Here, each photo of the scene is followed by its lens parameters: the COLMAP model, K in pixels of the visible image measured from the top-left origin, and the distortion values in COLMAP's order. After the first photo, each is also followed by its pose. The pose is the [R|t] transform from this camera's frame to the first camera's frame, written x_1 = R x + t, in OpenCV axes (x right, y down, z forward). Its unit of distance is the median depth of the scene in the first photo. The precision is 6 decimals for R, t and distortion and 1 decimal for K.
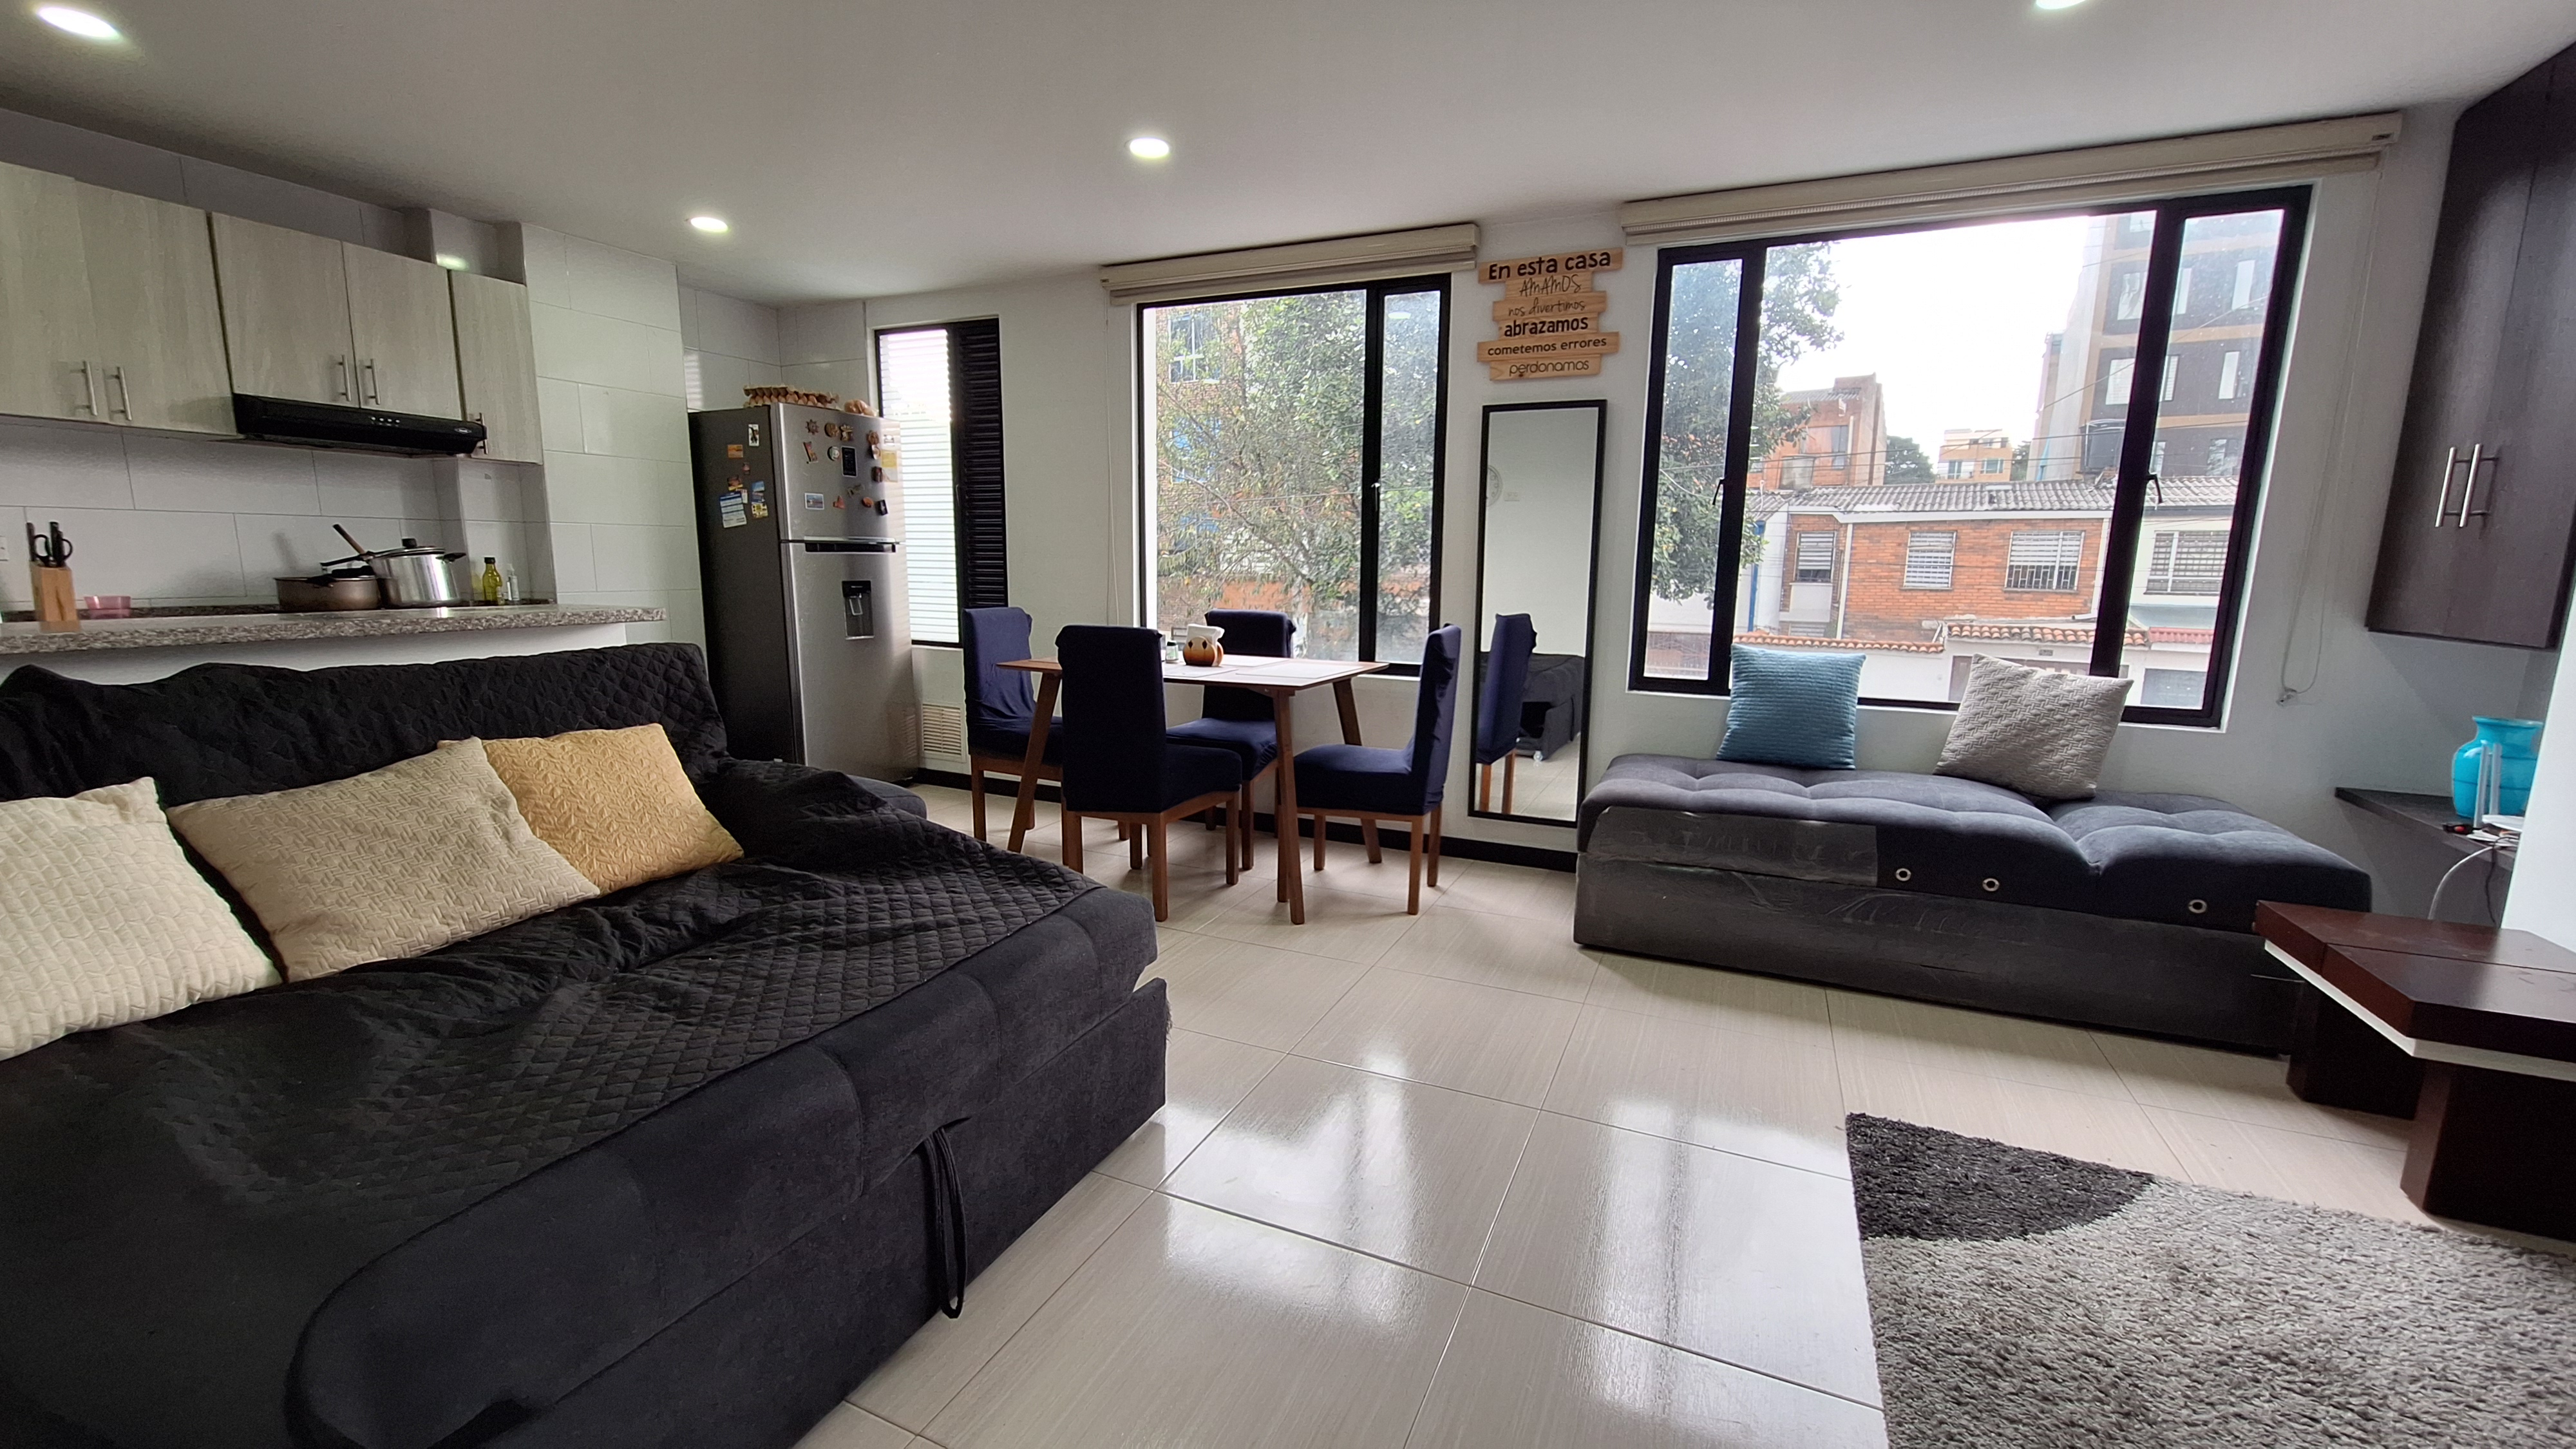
lens RADIAL K [[1026.8, 0, 1297.1], [0, 1026.8, 731.5], [0, 0, 1]] dist [-0.005344, 0.001786]
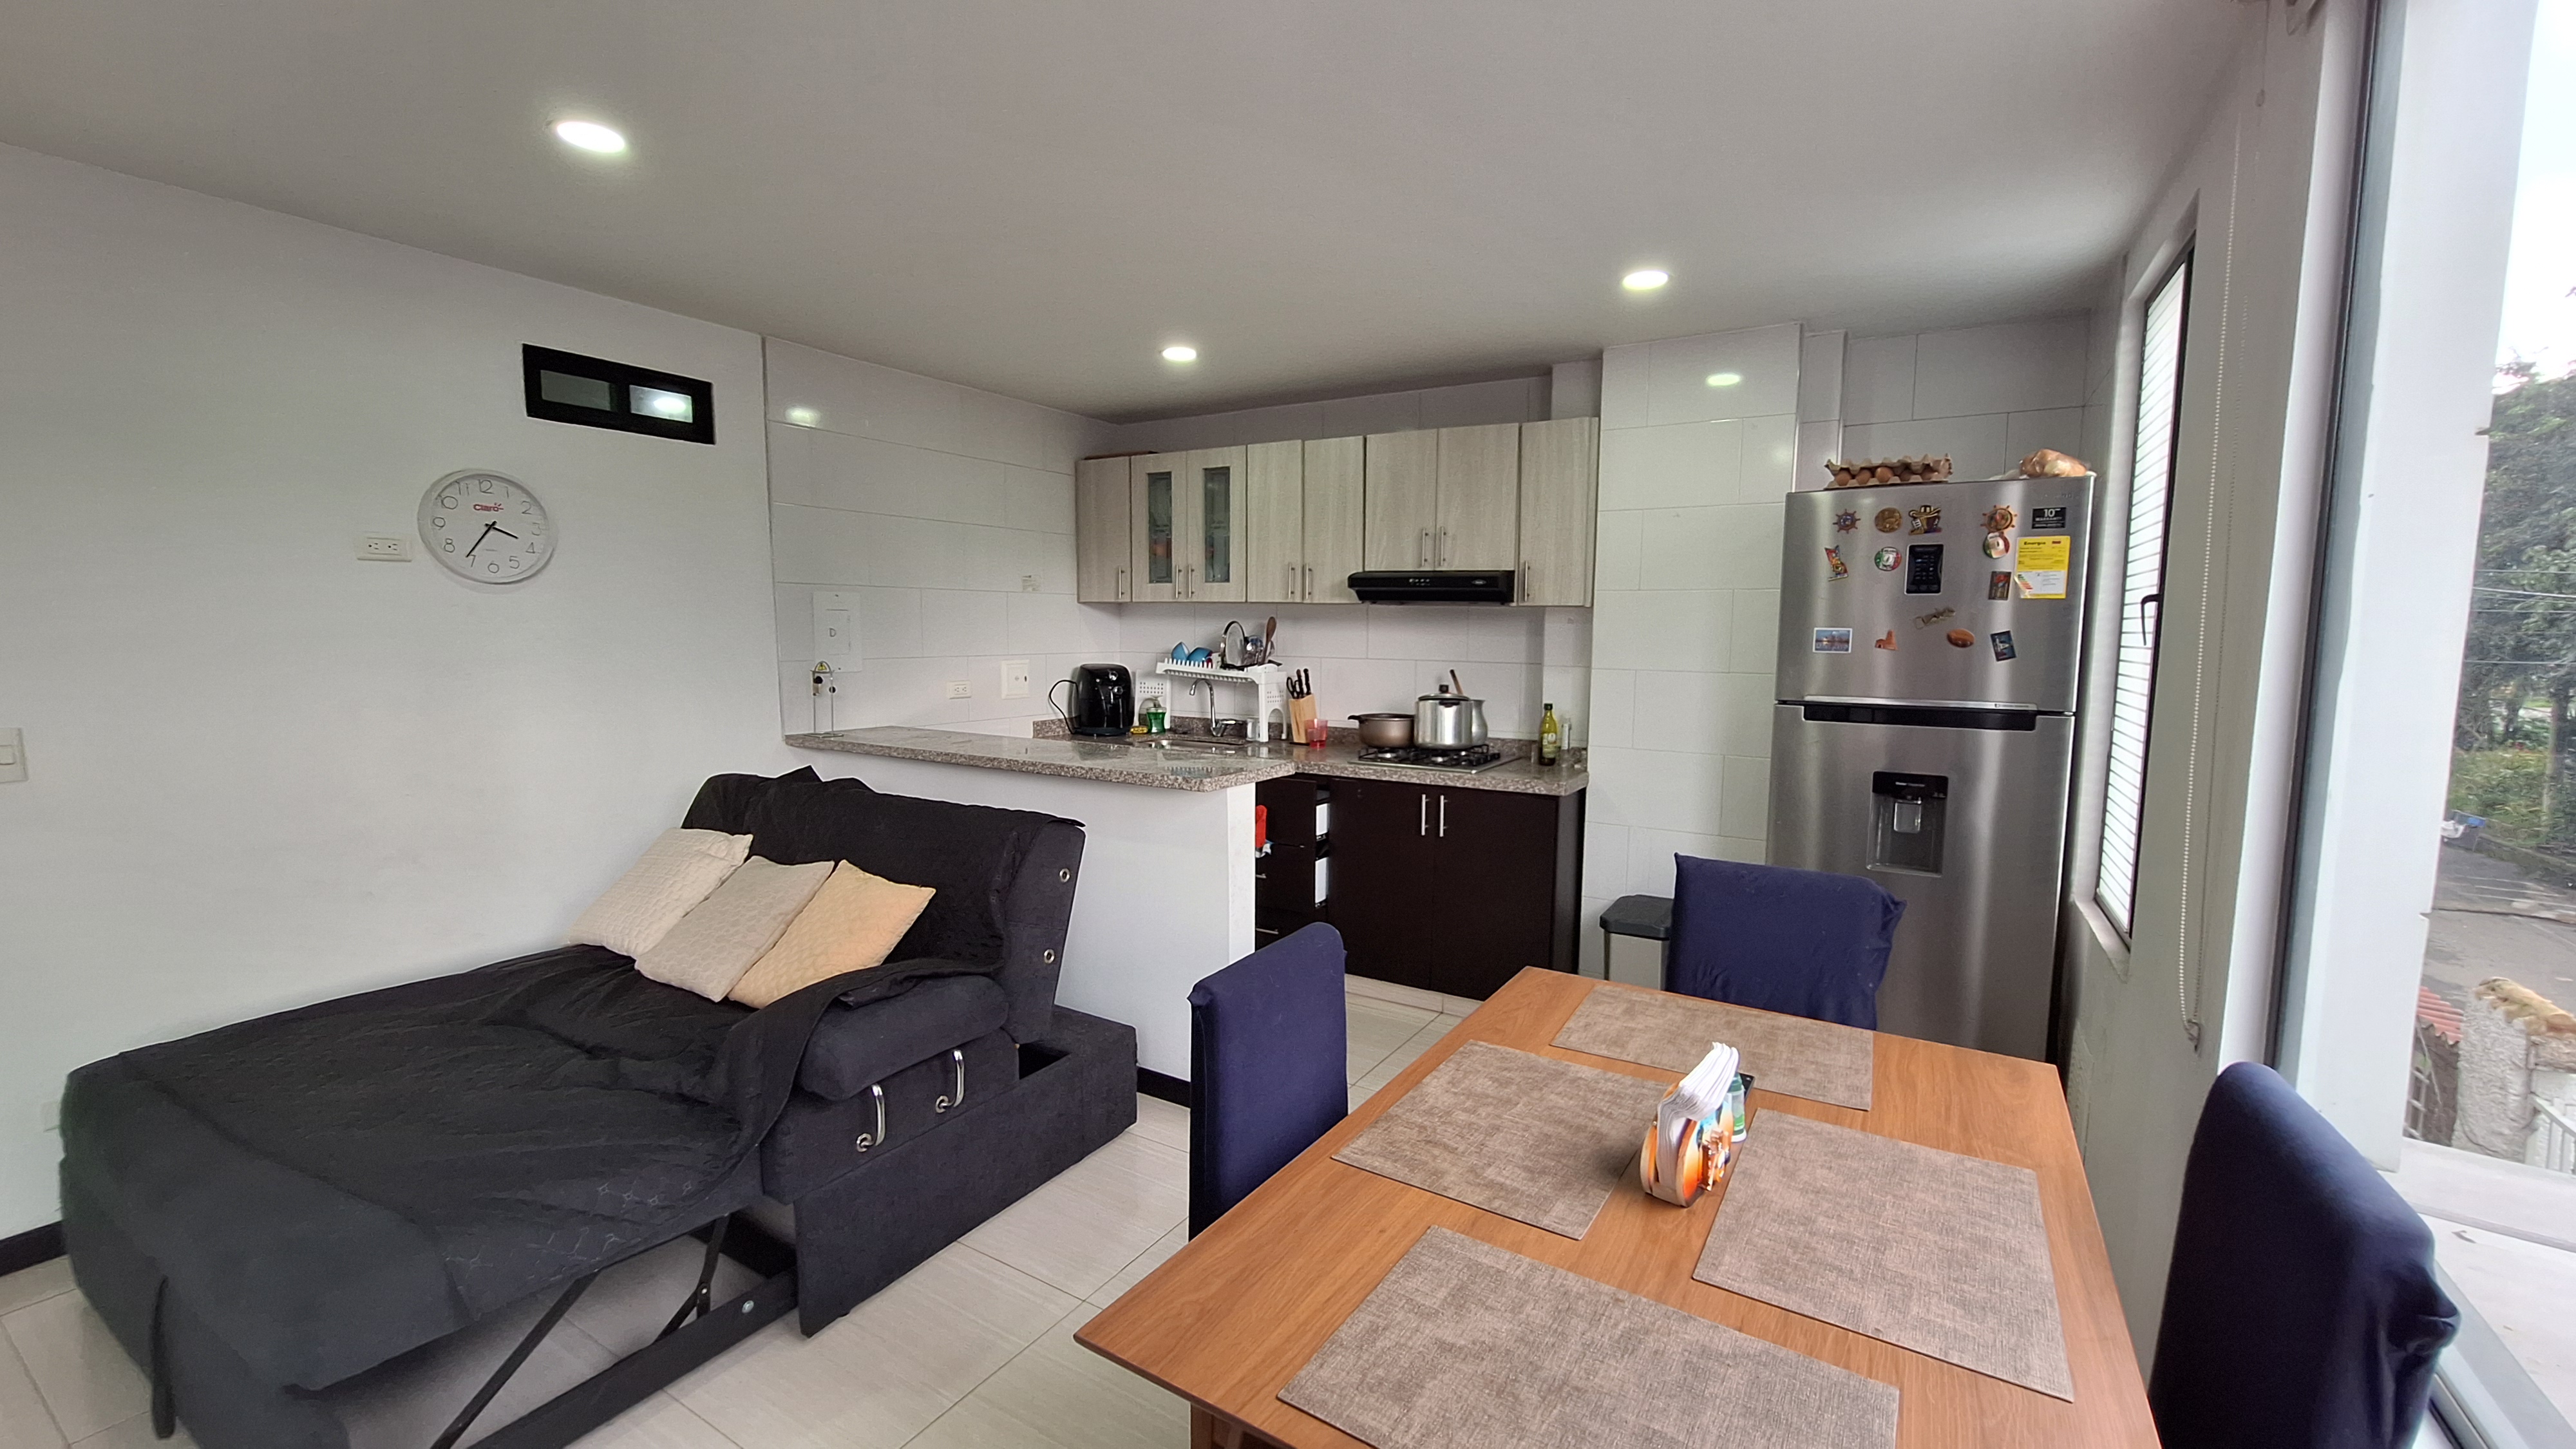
lens RADIAL K [[1026.8, 0, 1307.2], [0, 1026.8, 745.3], [0, 0, 1]] dist [-0.005344, 0.001786]
pose [[-0.116561, 0.095534, -0.988578, 0.229222], [-0.182645, 0.976325, 0.115885, -0.223607], [0.976245, 0.194067, -0.096352, 0.967174]]
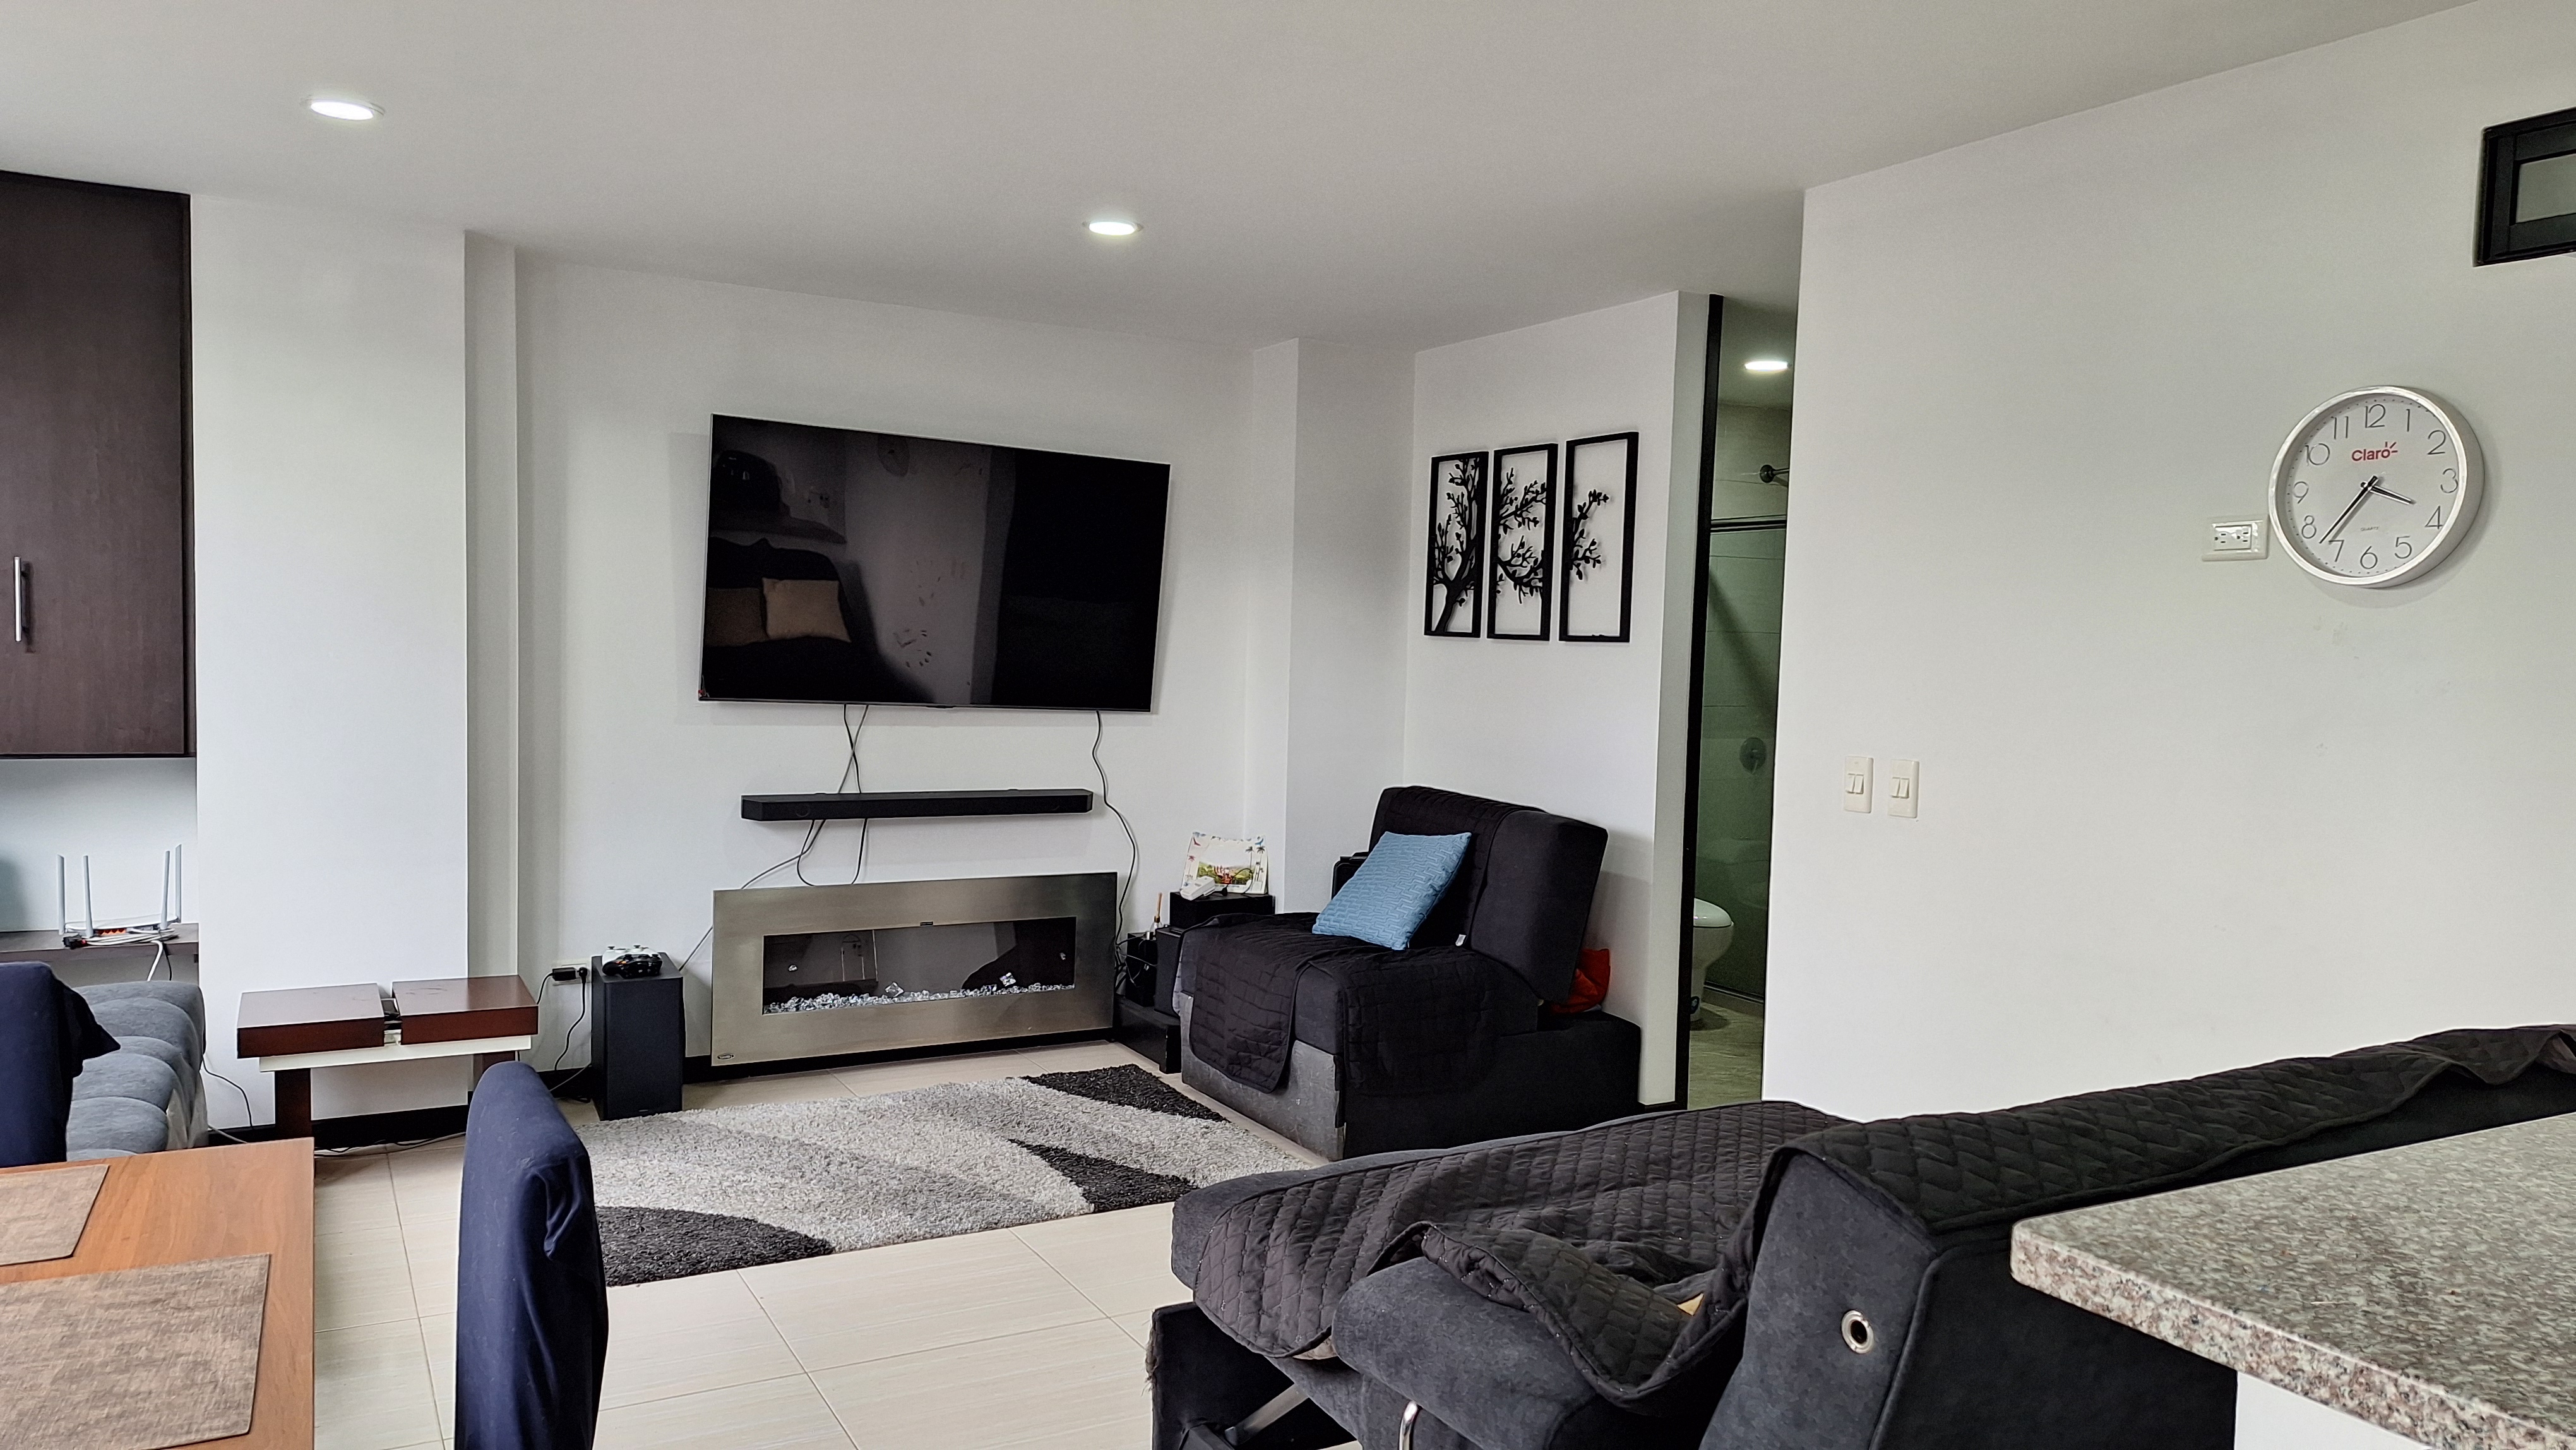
lens RADIAL K [[1777.6, 0, 1282.8], [0, 1777.6, 731.0], [0, 0, 1]] dist [0.071963, -0.062559]
pose [[-0.796677, -0.063449, 0.601066, -0.591555], [0.065858, 0.979440, 0.190682, -0.258412], [-0.600807, 0.191497, -0.776119, 1.152479]]
